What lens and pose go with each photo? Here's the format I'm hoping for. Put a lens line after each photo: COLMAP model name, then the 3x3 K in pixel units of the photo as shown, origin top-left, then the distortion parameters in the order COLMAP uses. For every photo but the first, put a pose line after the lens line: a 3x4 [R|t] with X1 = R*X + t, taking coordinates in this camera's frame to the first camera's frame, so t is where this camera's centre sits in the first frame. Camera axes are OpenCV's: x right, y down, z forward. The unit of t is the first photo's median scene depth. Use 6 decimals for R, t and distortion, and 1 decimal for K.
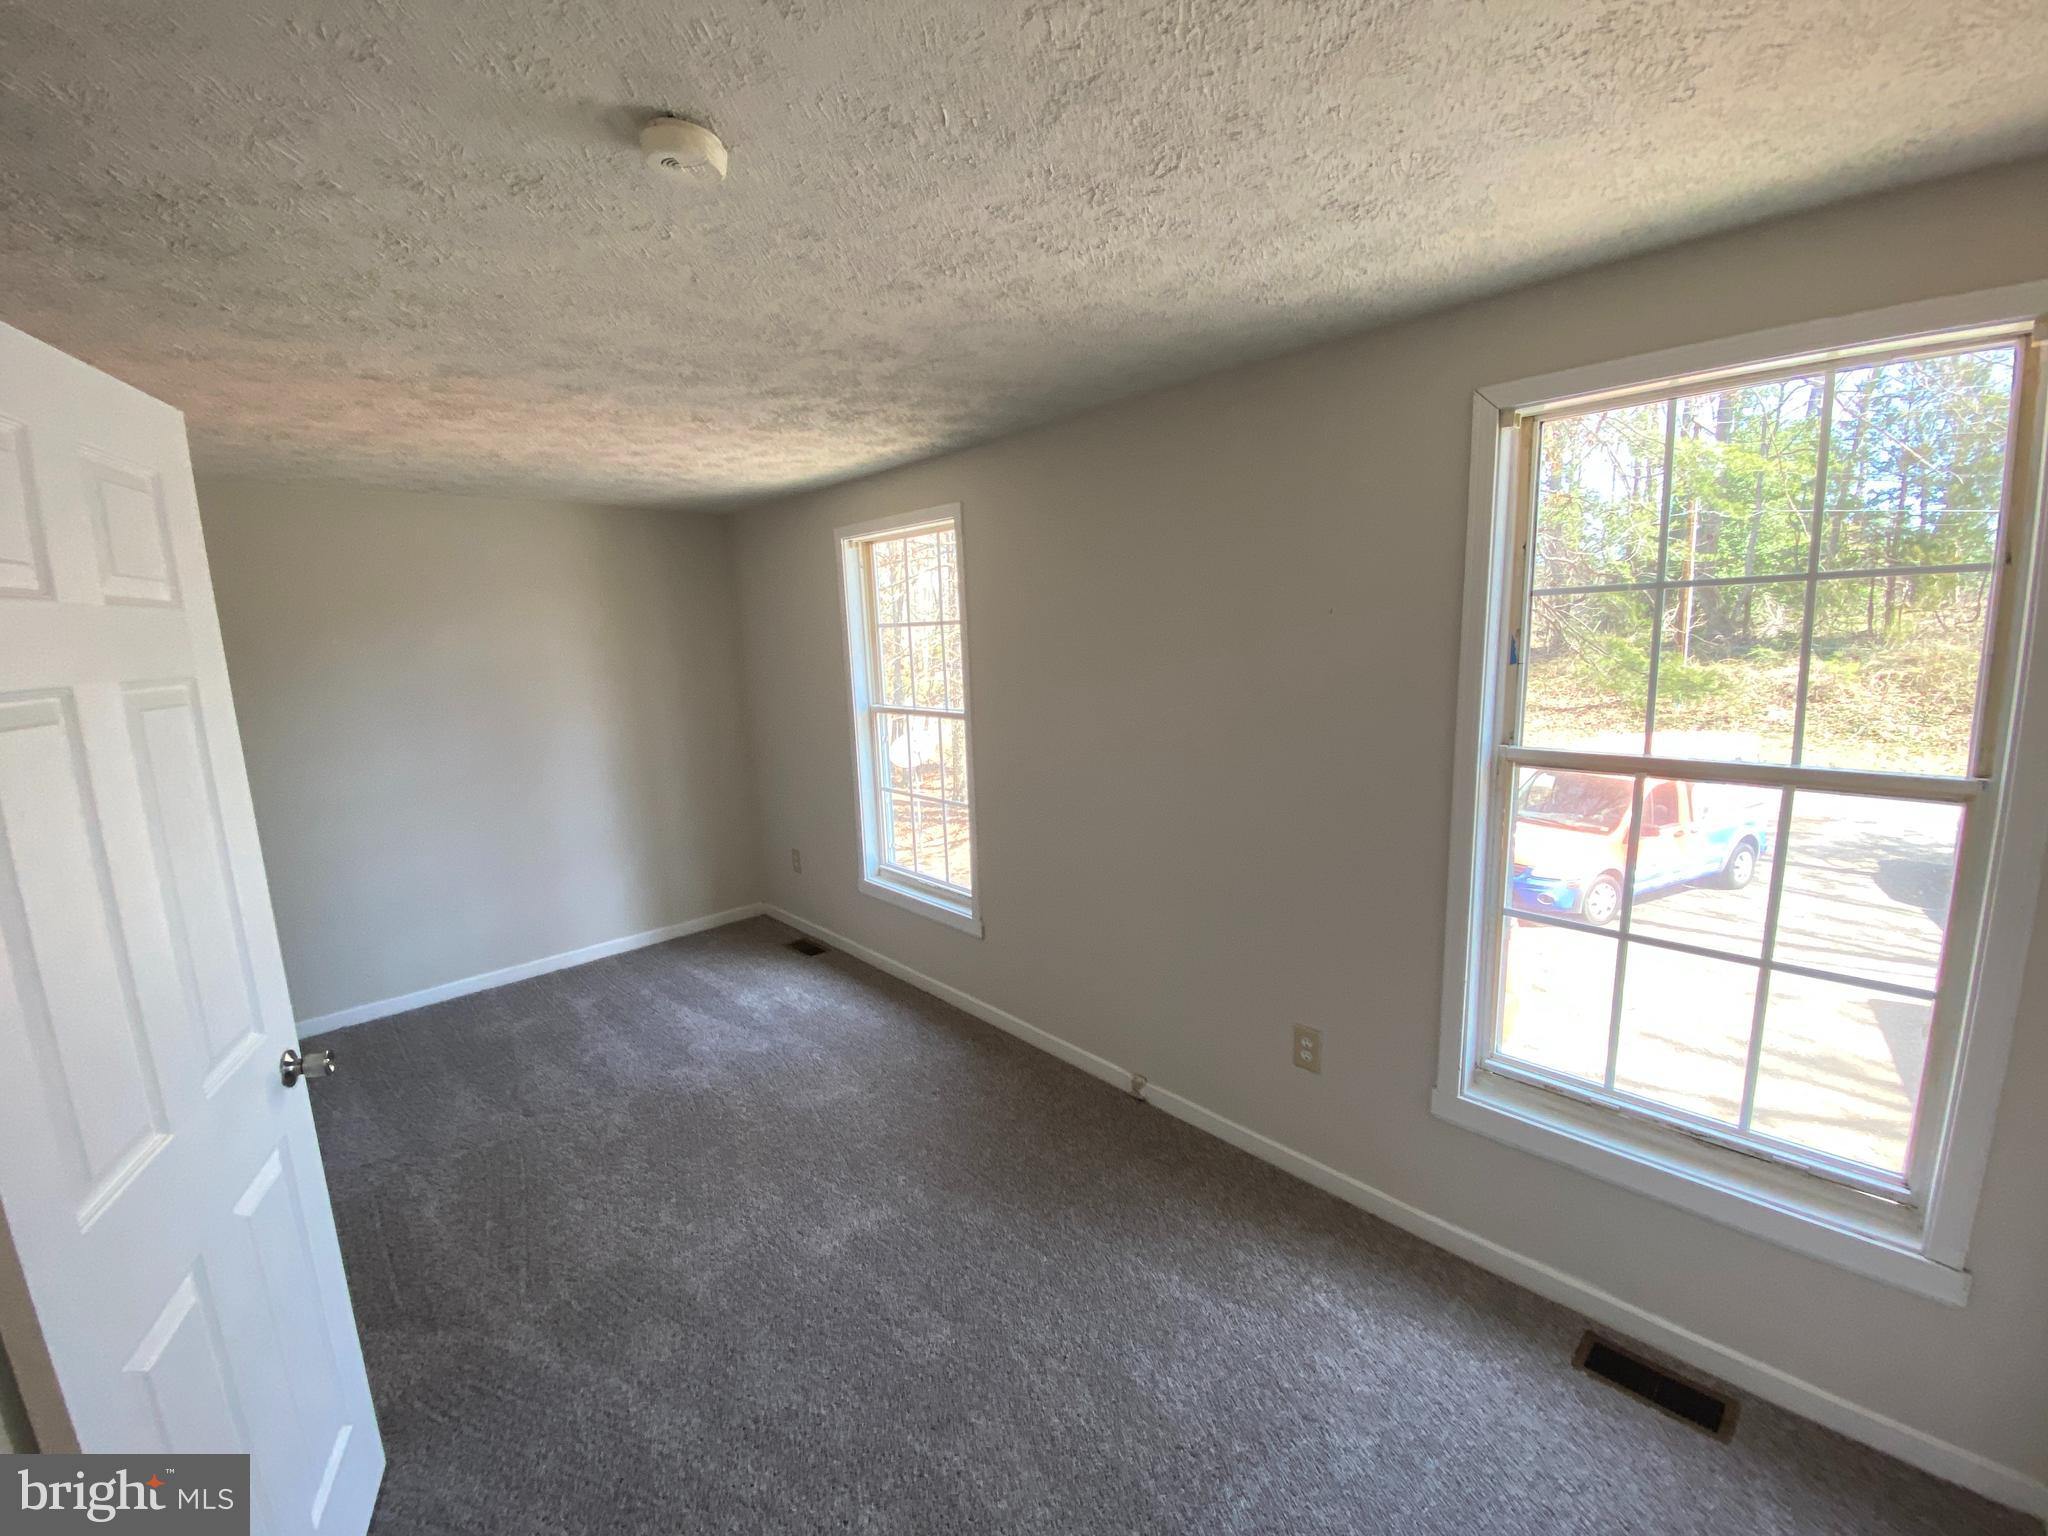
lens RADIAL K [[835.5, 0, 1022.0], [0, 835.5, 760.8], [0, 0, 1]] dist [0.049648, -0.041136]
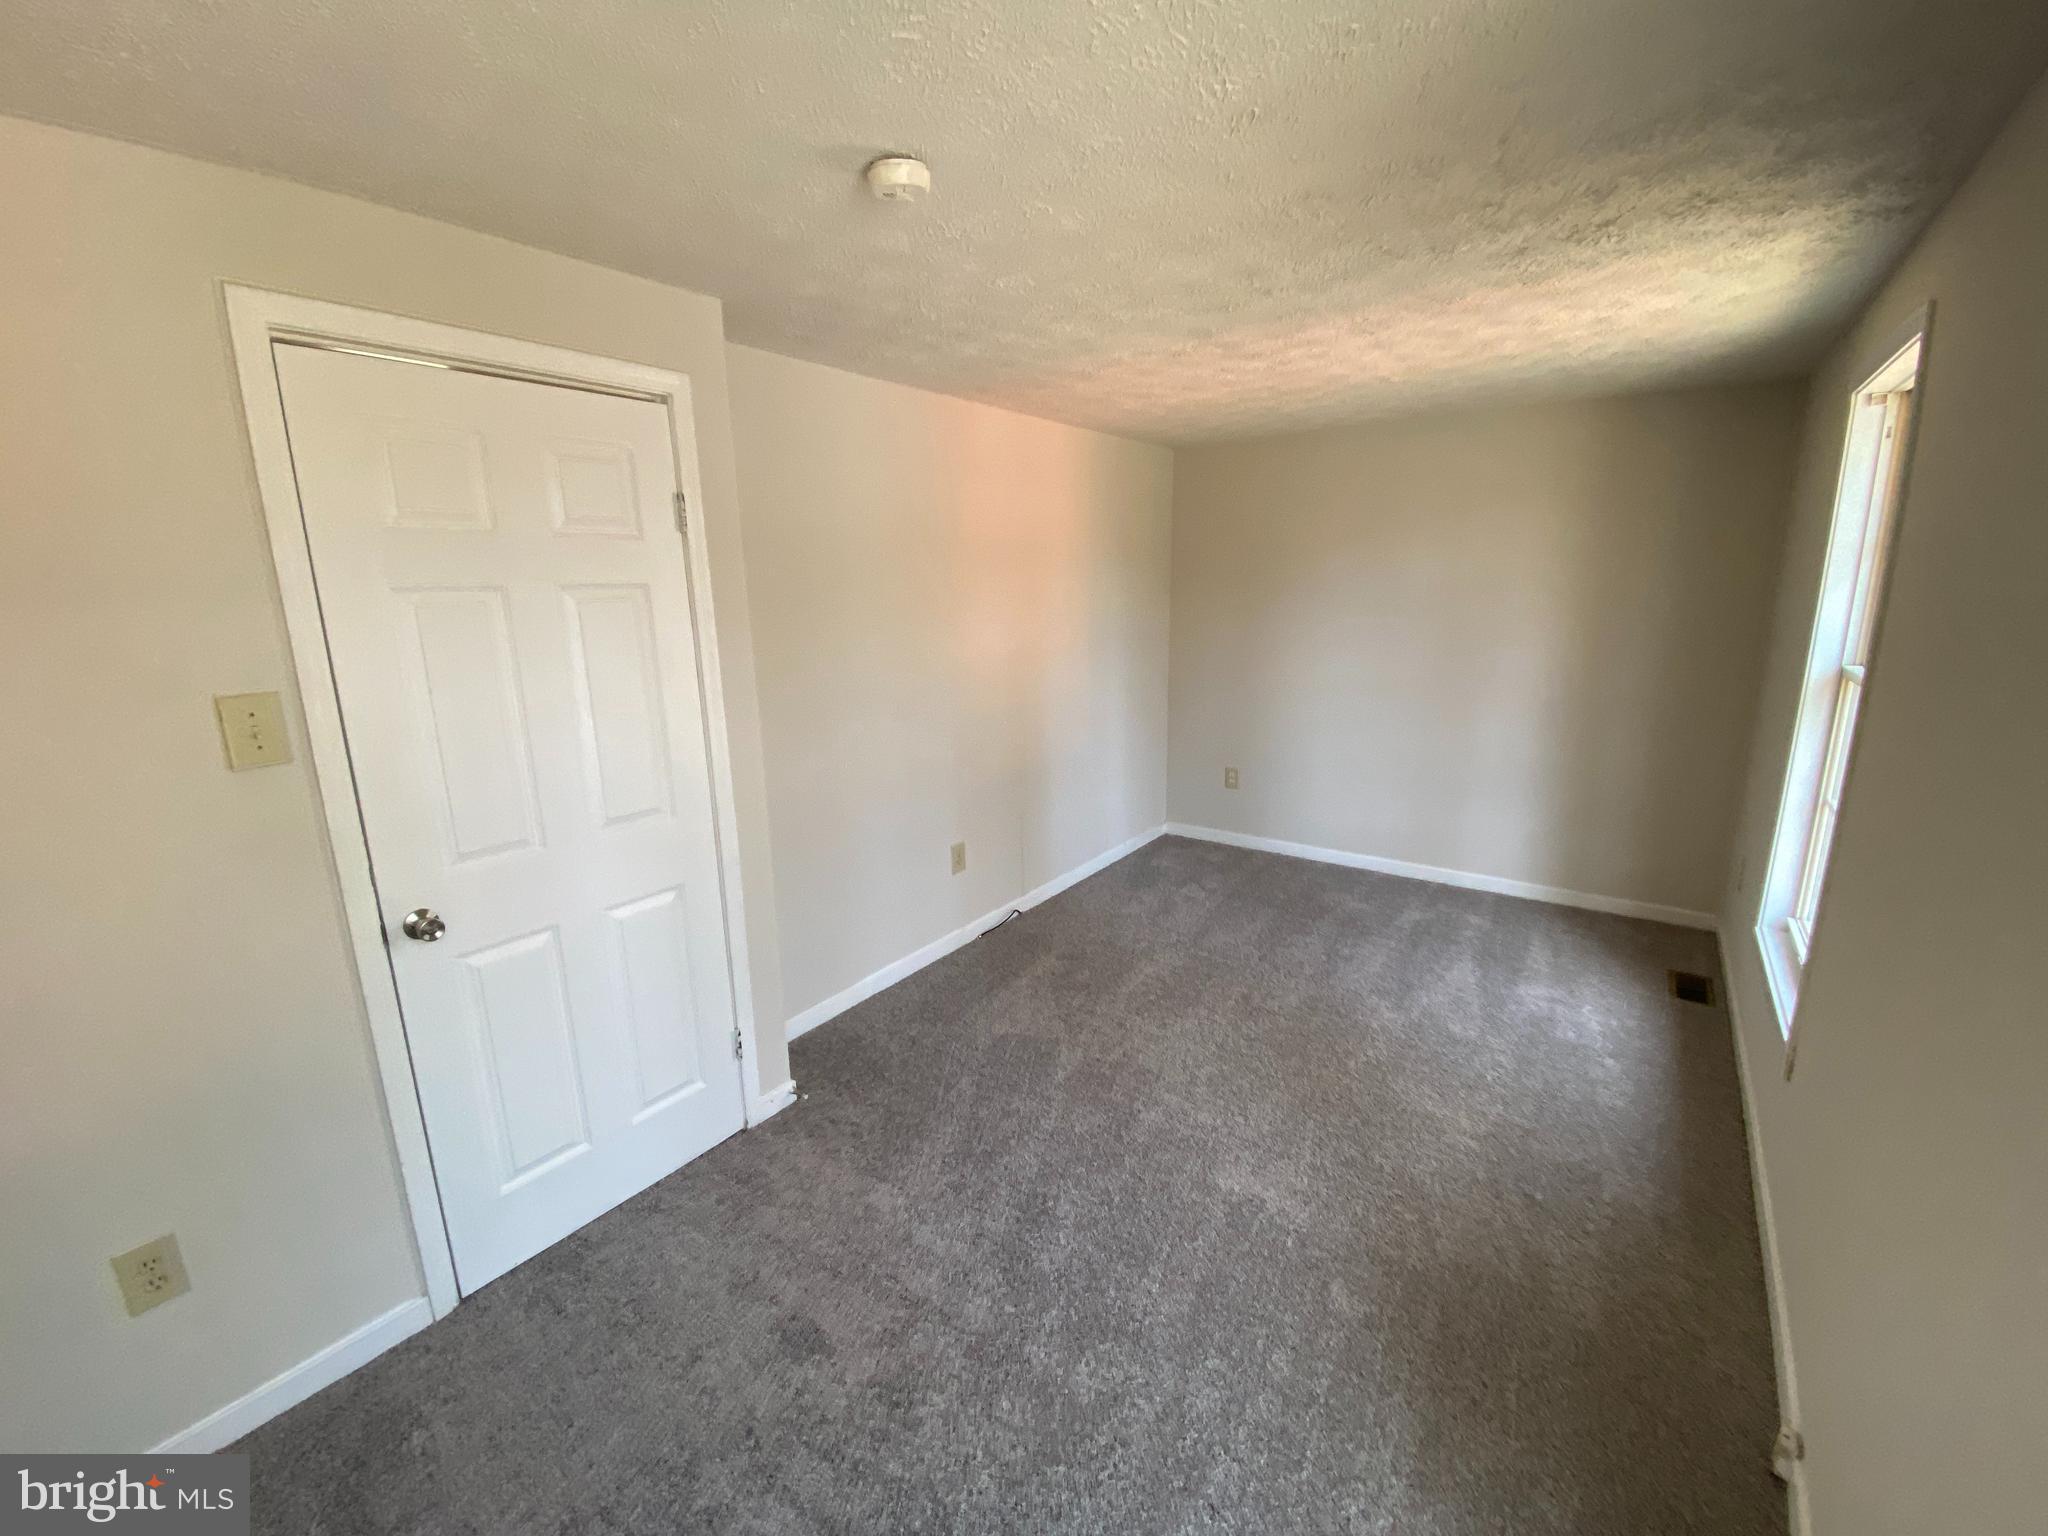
lens RADIAL K [[827.1, 0, 1021.5], [0, 827.1, 756.7], [0, 0, 1]] dist [-0.000134, -0.012986]
pose [[0.185479, 0.236216, -0.953834, 0.346902], [-0.144364, 0.966695, 0.211329, -0.050431], [0.971986, 0.098502, 0.213402, 0.332438]]
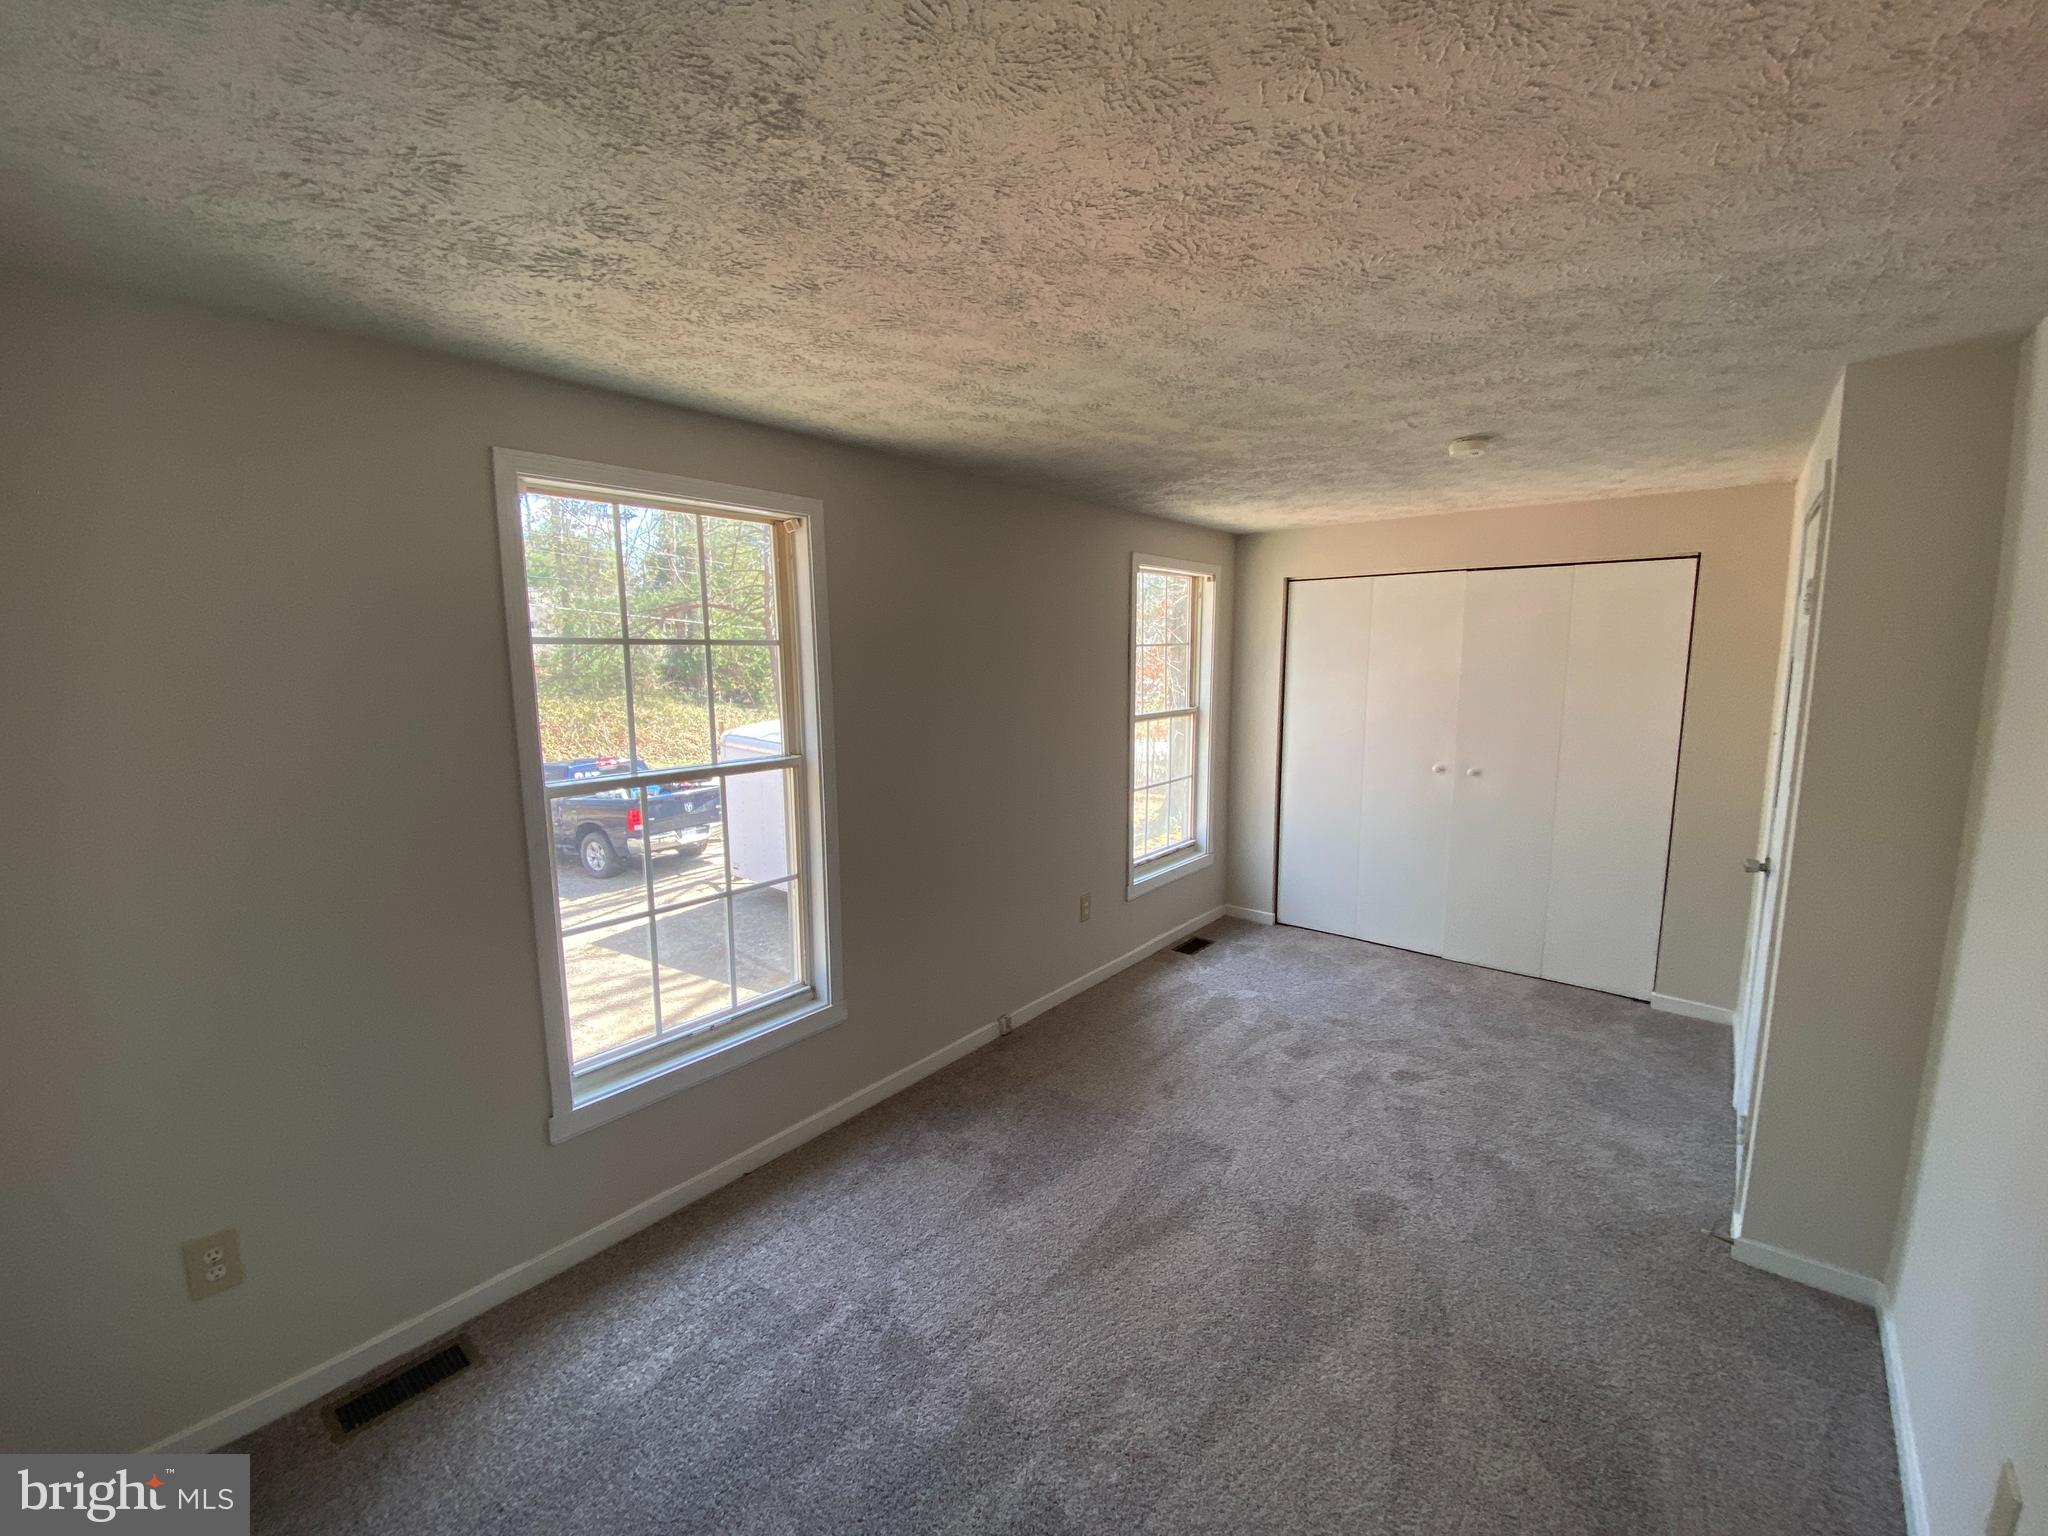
lens RADIAL K [[834.4, 0, 1026.2], [0, 834.4, 767.0], [0, 0, 1]] dist [0.022330, -0.022063]
pose [[-0.128529, -0.107236, 0.985891, -0.883518], [0.163972, 0.978155, 0.127771, -0.115273], [-0.978056, 0.178081, -0.108137, 0.880145]]
